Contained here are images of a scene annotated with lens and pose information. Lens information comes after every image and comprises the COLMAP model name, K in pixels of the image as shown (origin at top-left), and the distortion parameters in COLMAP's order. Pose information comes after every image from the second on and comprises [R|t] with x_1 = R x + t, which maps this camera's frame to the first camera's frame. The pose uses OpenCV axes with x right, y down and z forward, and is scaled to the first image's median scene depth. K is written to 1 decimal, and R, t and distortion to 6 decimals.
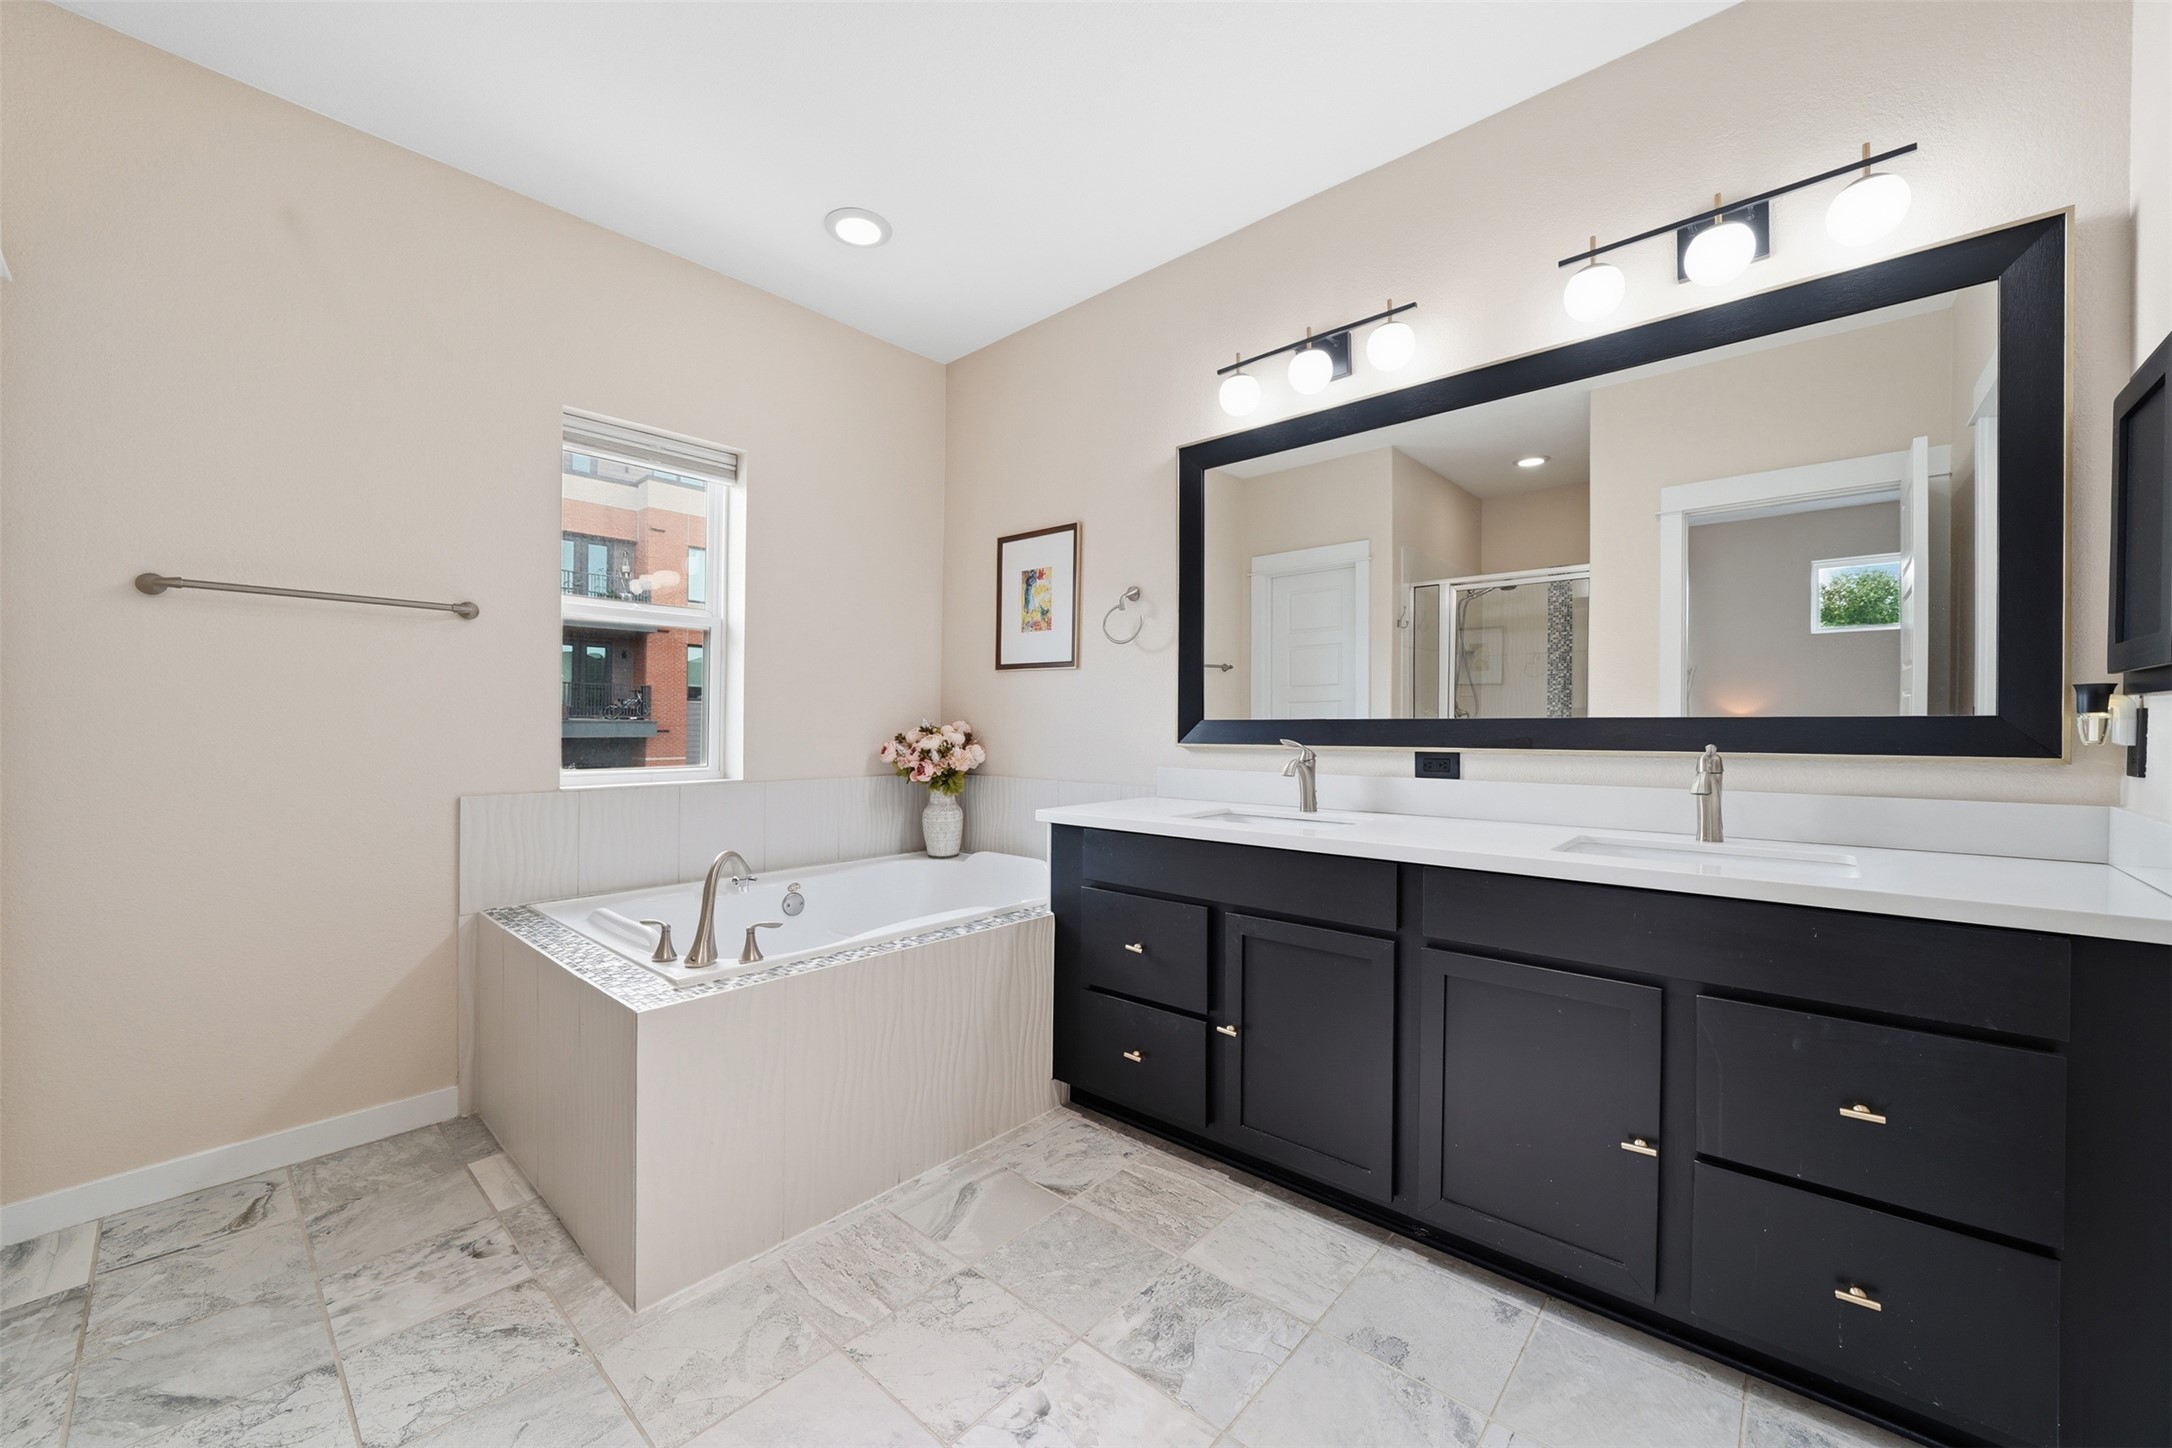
lens RADIAL K [[766.1, 0, 1086.0], [0, 766.1, 724.0], [0, 0, 1]] dist [-0.013314, 0.000653]
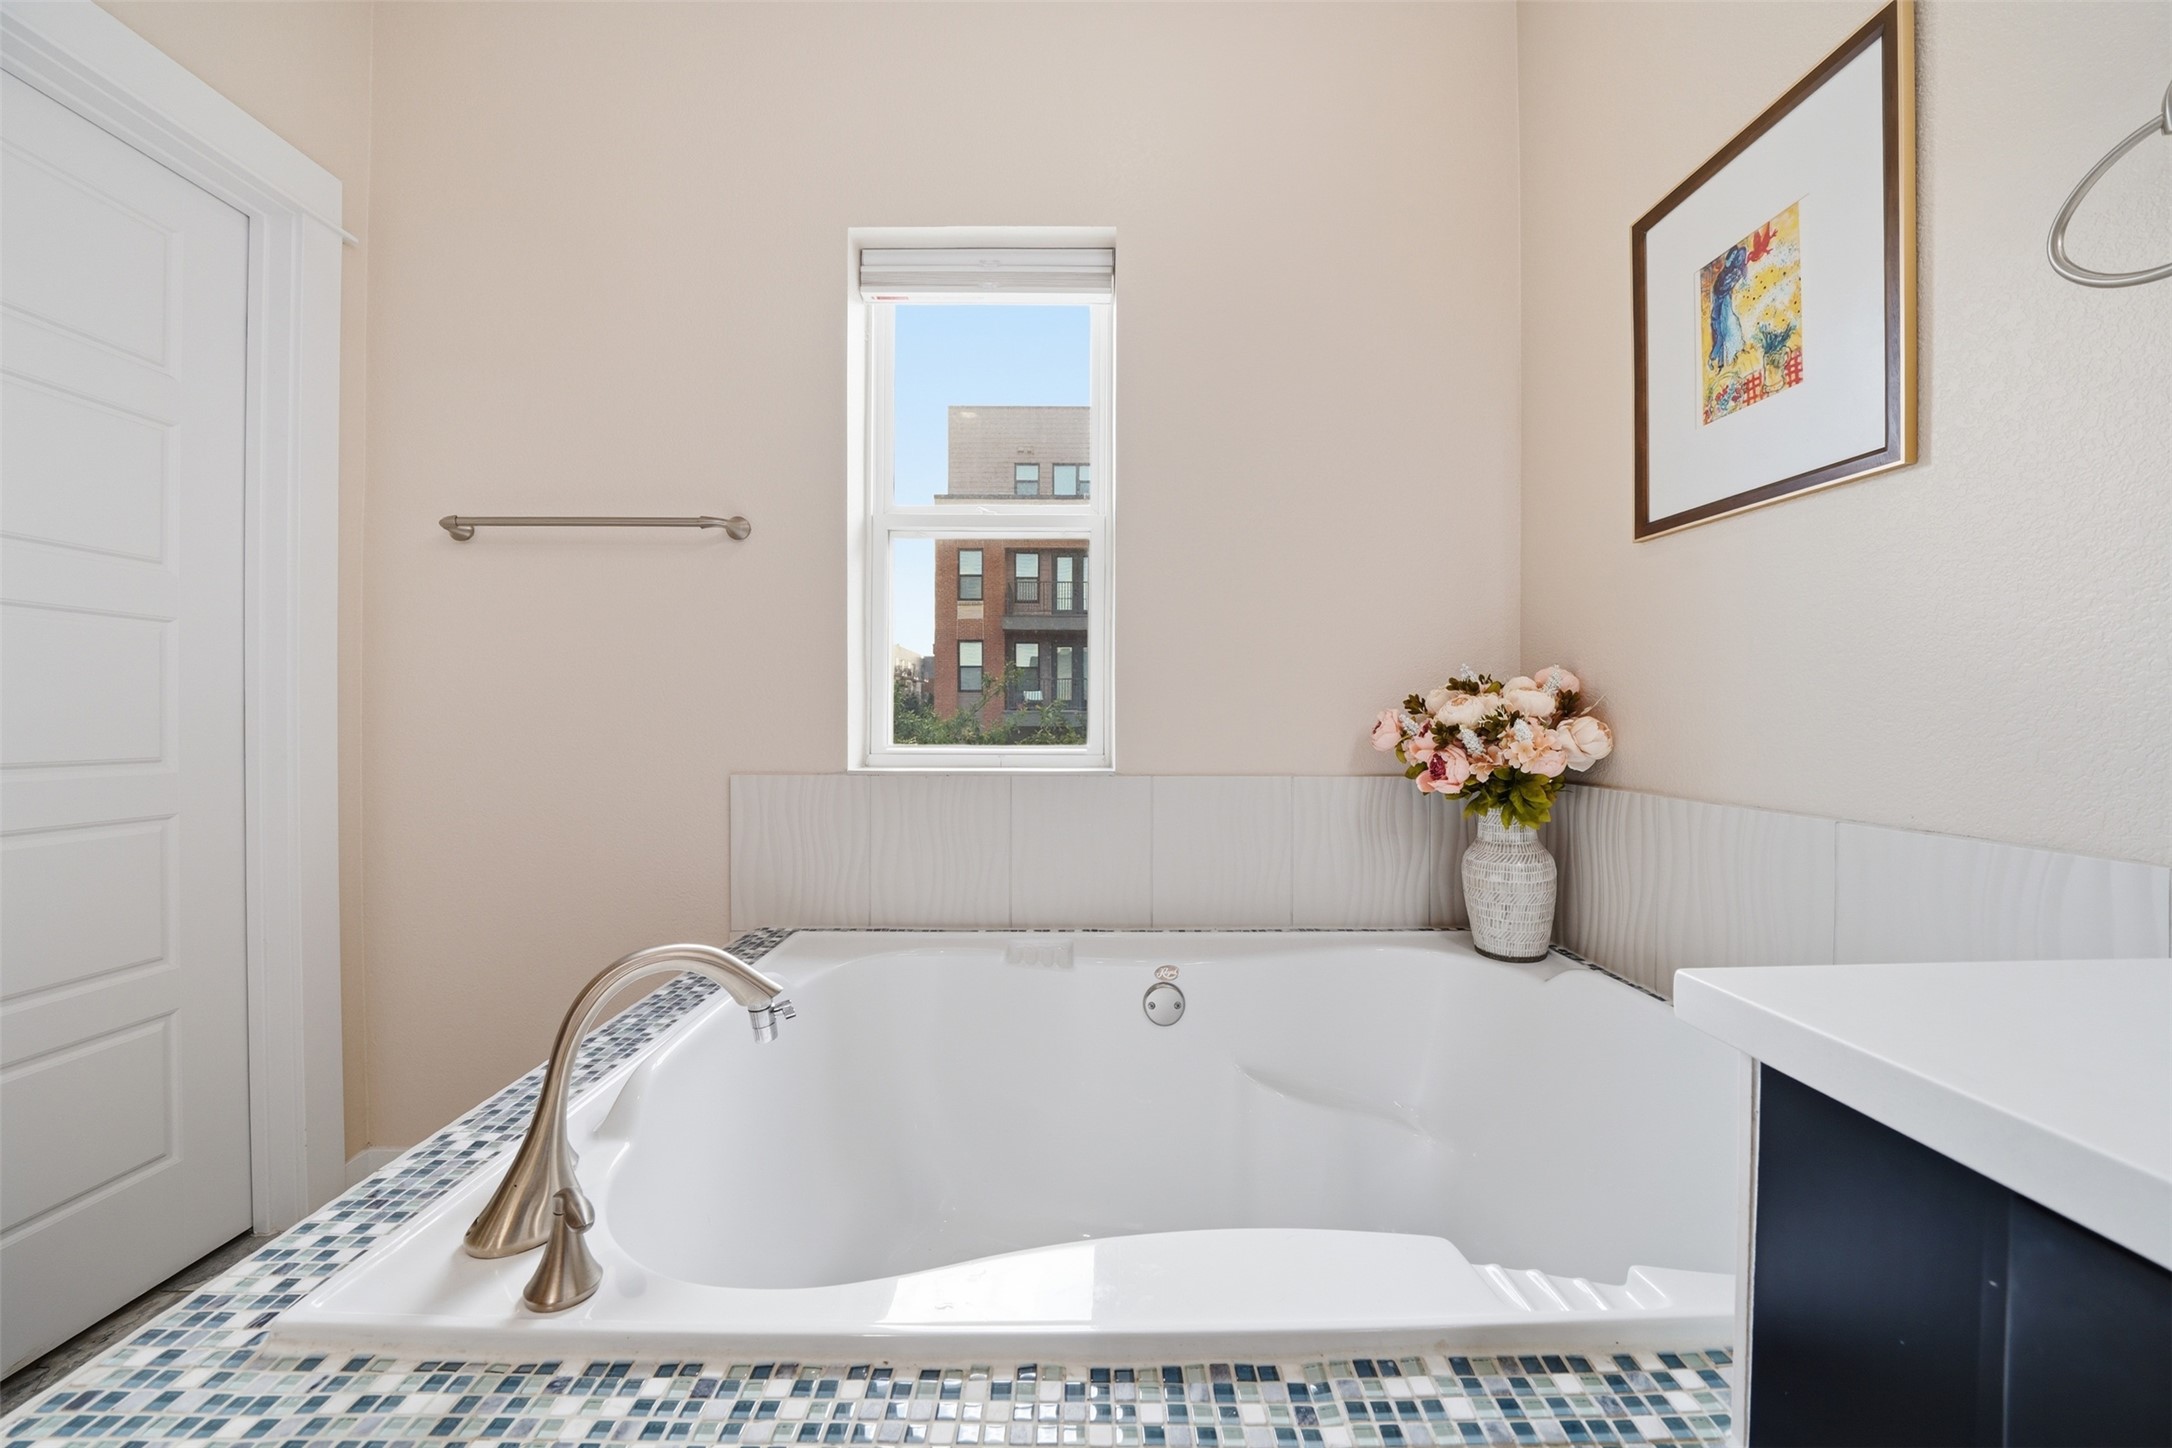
lens RADIAL K [[770.7, 0, 1092.1], [0, 770.7, 709.5], [0, 0, 1]] dist [-0.018860, 0.000222]
pose [[0.672327, -0.007987, -0.740211, -0.009947], [0.003431, 0.999965, -0.007673, 0.027807], [0.740246, 0.002619, 0.672331, 0.550274]]
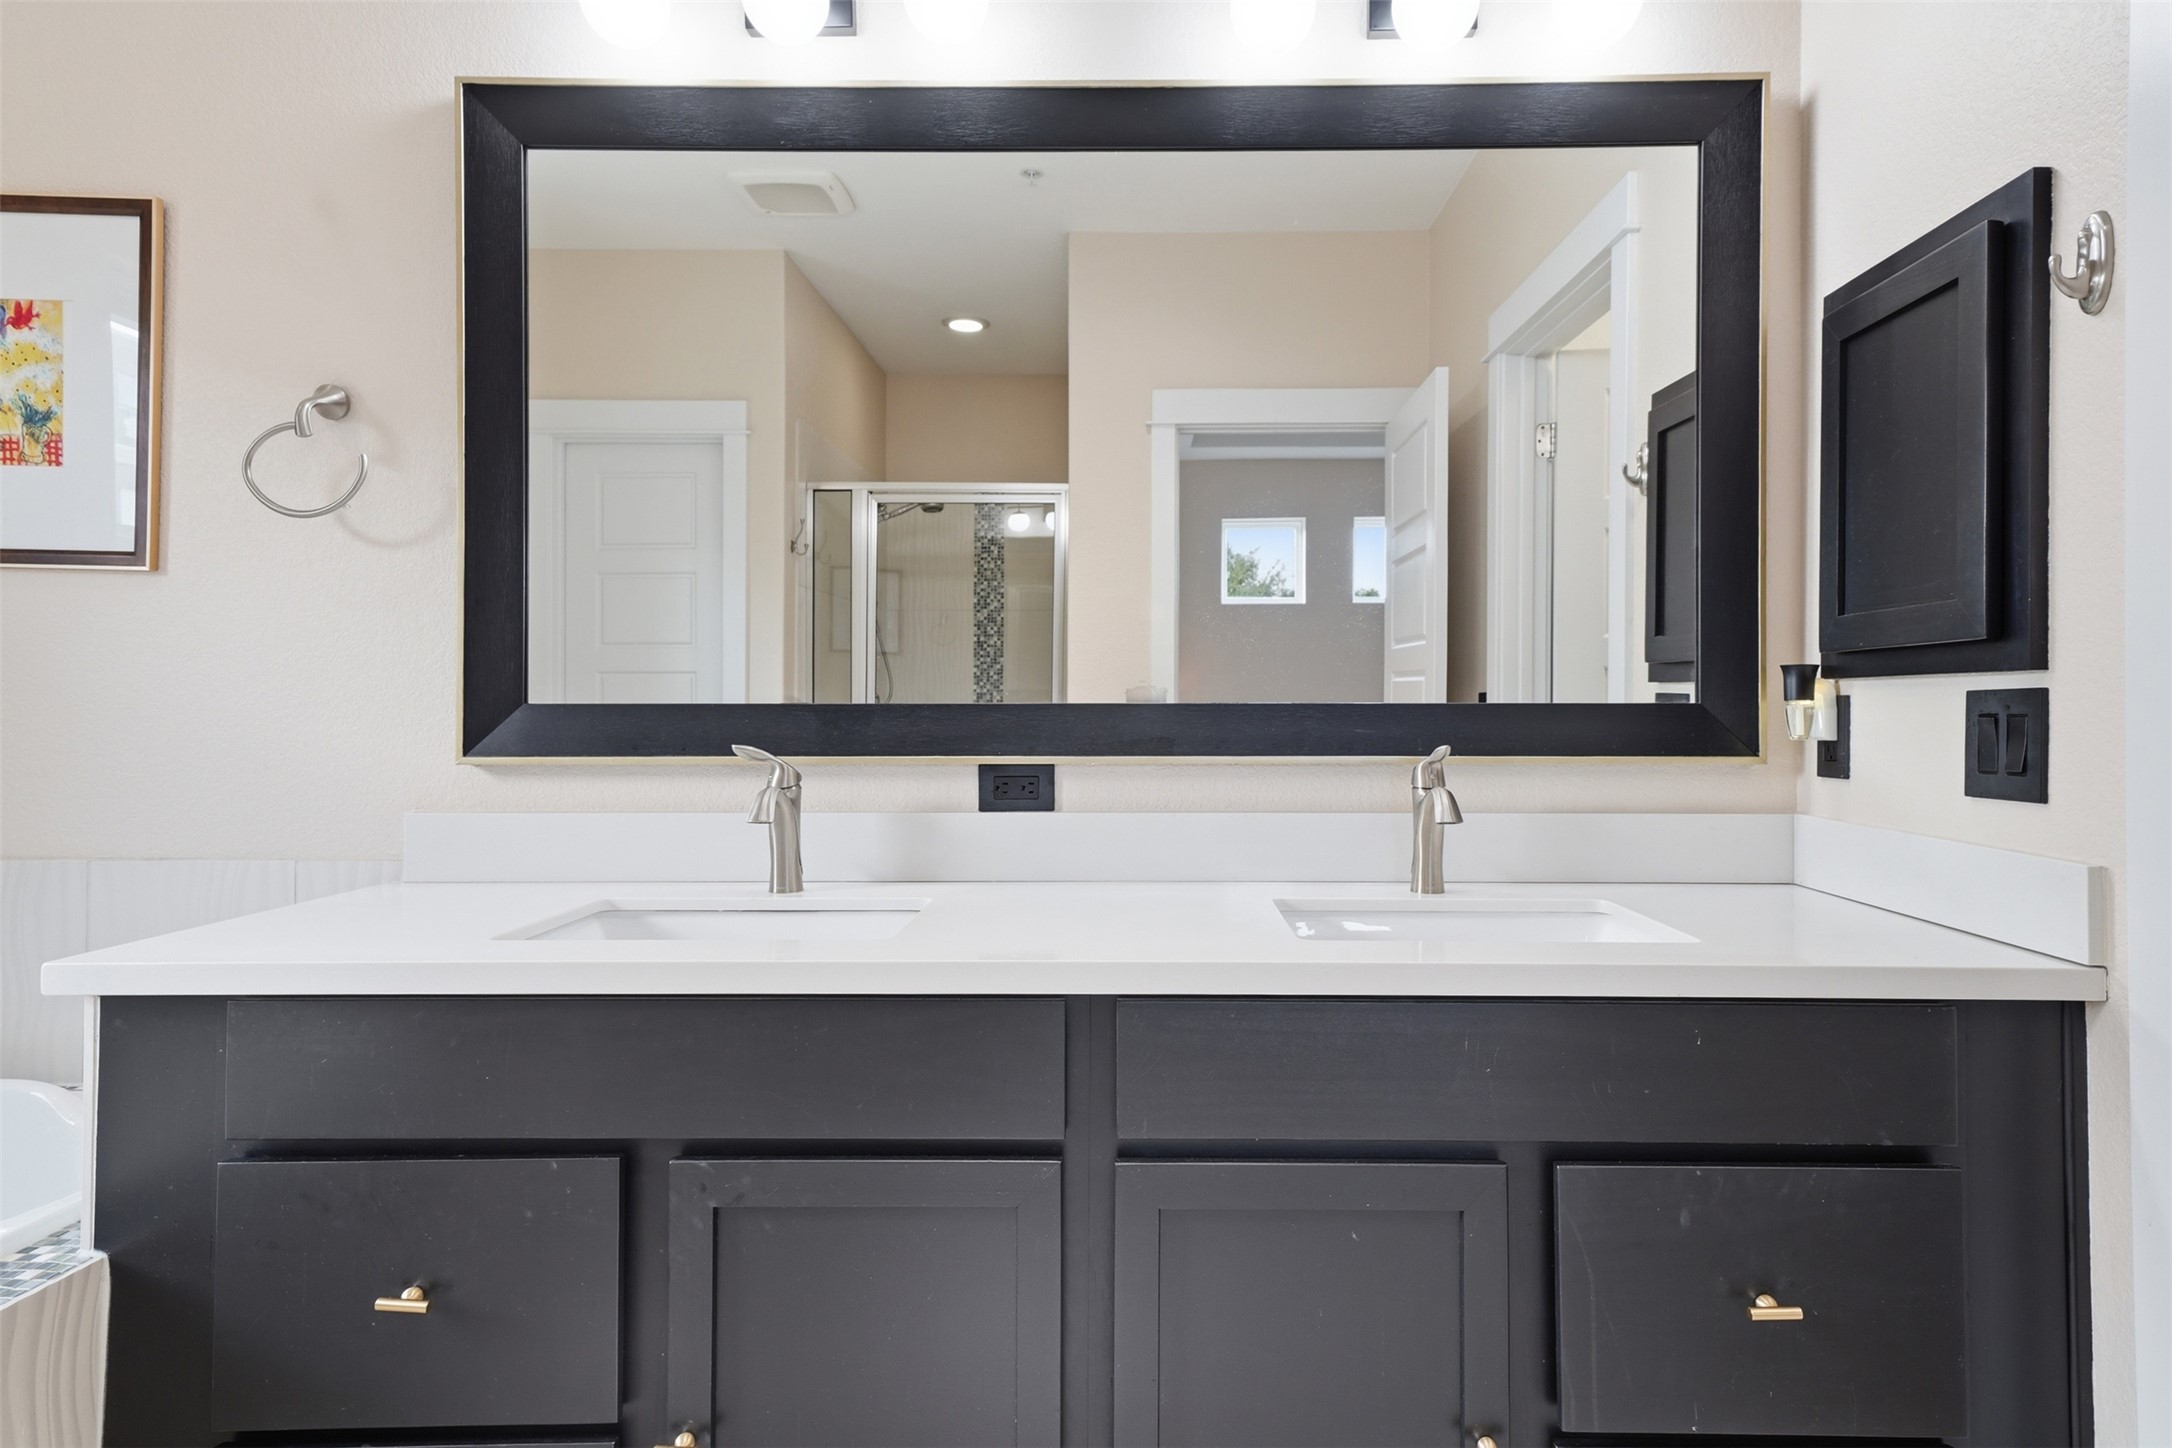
lens RADIAL K [[1232.3, 0, 1116.5], [0, 1232.3, 708.8], [0, 0, 1]] dist [0.019735, 0.002329]
pose [[0.772222, 0.002701, 0.635347, -0.036761], [-0.001197, 0.999995, -0.002797, -0.000658], [-0.635351, 0.001399, 0.772222, 0.190433]]
